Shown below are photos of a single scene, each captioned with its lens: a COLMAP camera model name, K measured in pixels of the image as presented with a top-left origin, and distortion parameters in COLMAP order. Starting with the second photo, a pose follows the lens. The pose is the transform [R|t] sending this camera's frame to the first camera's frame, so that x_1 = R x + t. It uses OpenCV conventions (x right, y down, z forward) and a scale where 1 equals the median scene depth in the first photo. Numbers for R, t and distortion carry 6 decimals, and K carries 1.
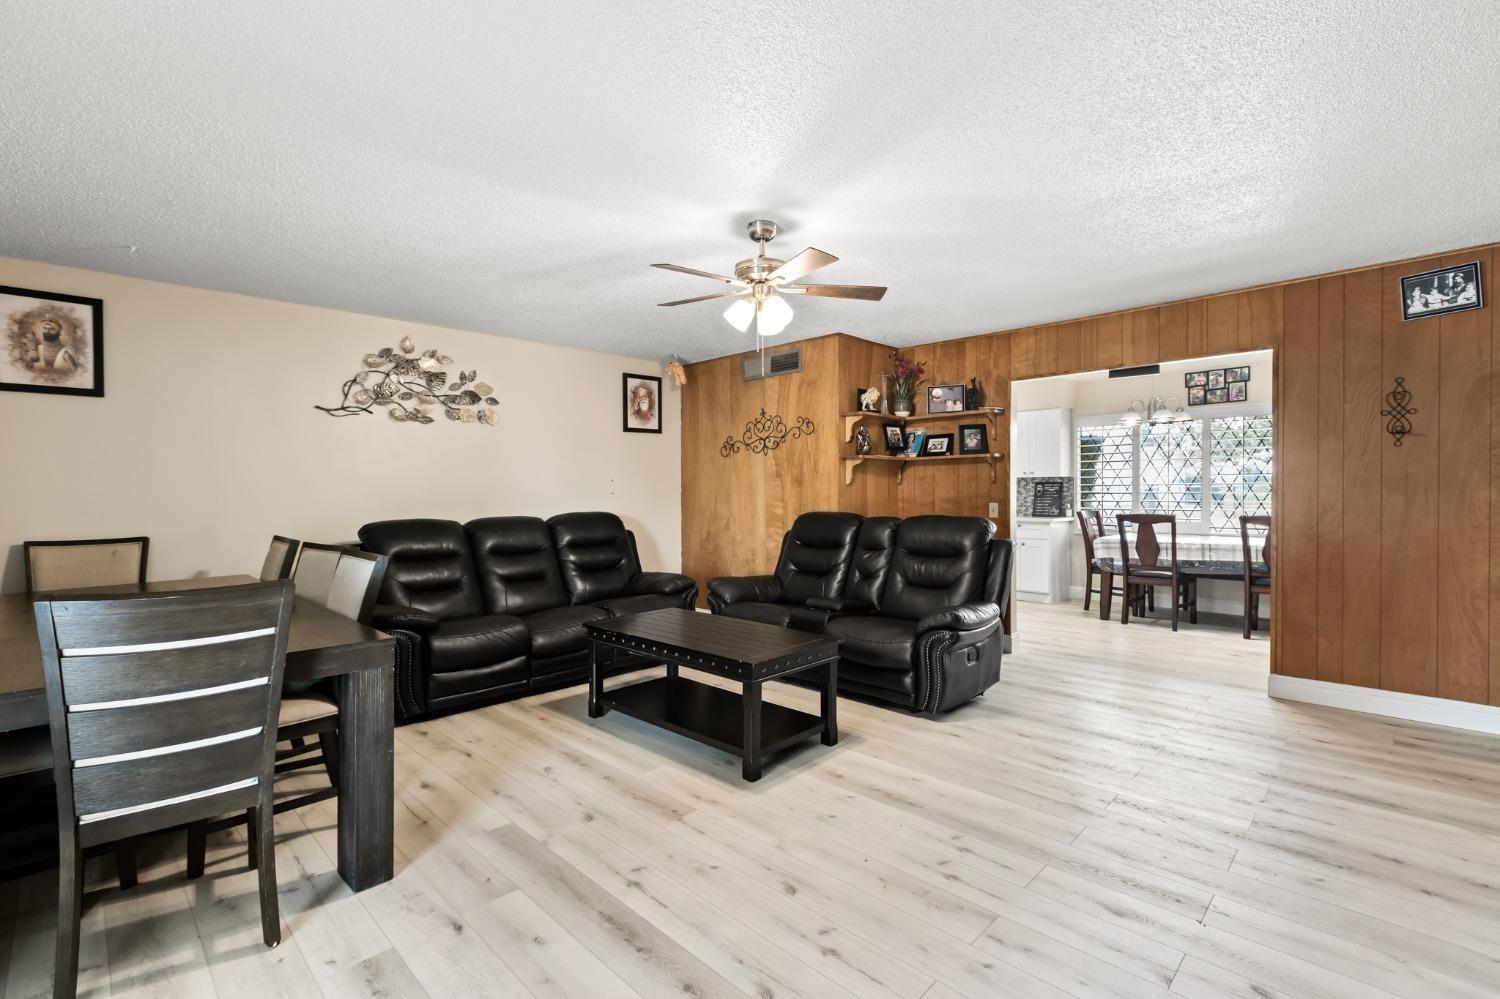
lens RADIAL K [[666.0, 0, 762.5], [0, 666.0, 498.3], [0, 0, 1]] dist [0.003650, -0.003168]
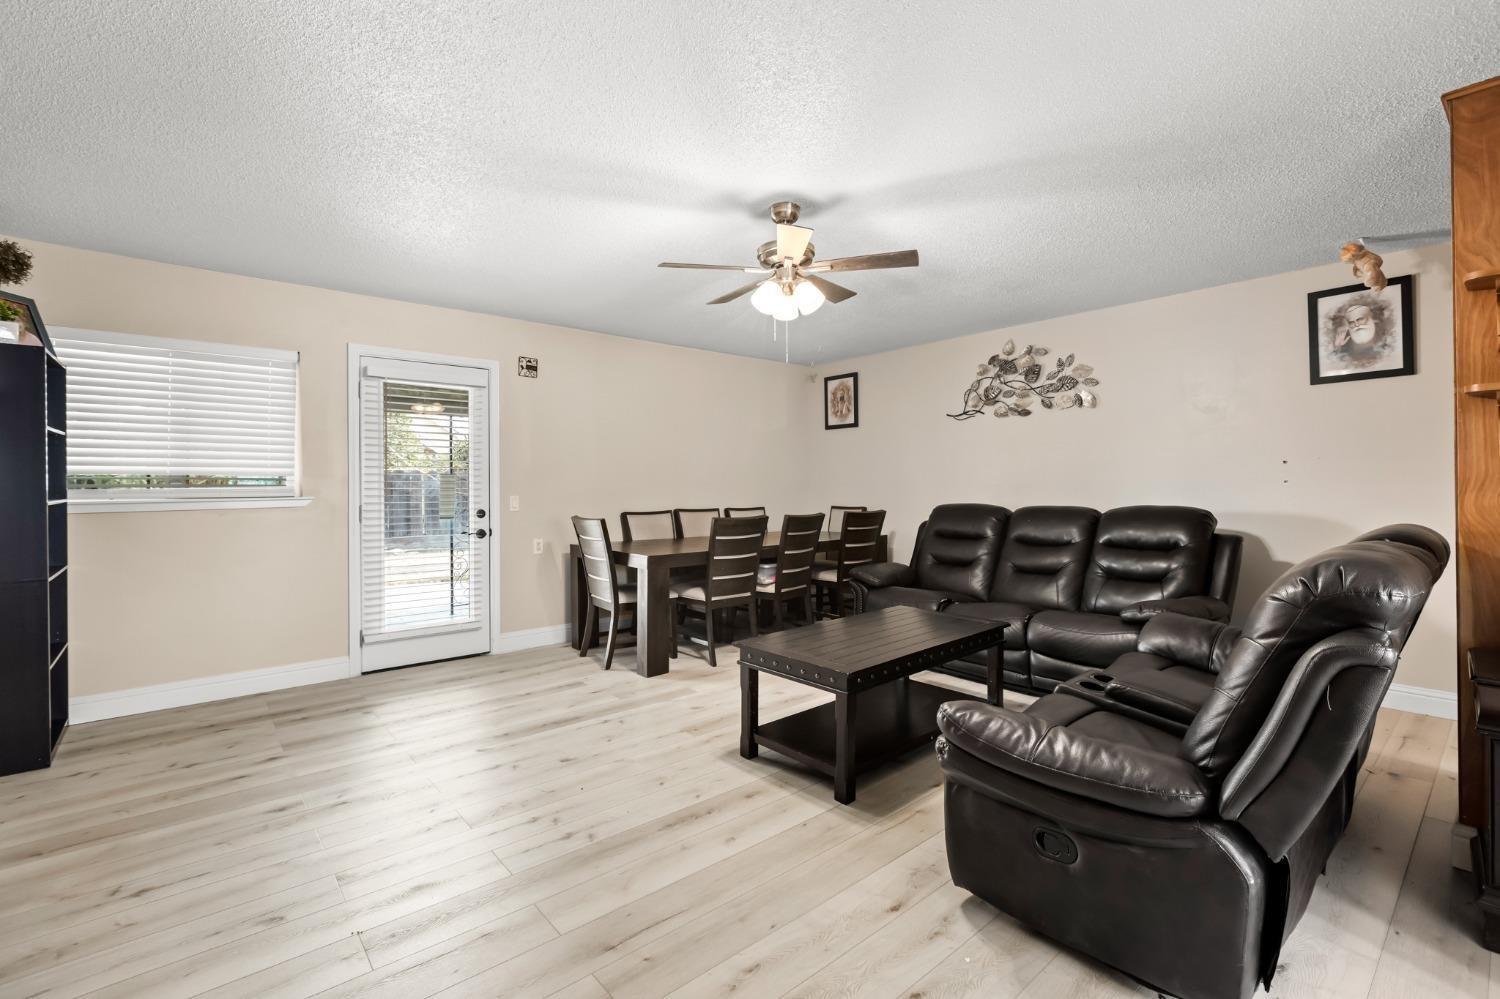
lens RADIAL K [[666.0, 0, 742.1], [0, 666.0, 495.6], [0, 0, 1]] dist [0.003650, -0.003168]
pose [[-0.096550, 0.027019, -0.994961, 0.663889], [-0.001312, 0.999627, 0.027273, -0.013656], [0.995327, 0.003939, -0.096478, 0.704066]]
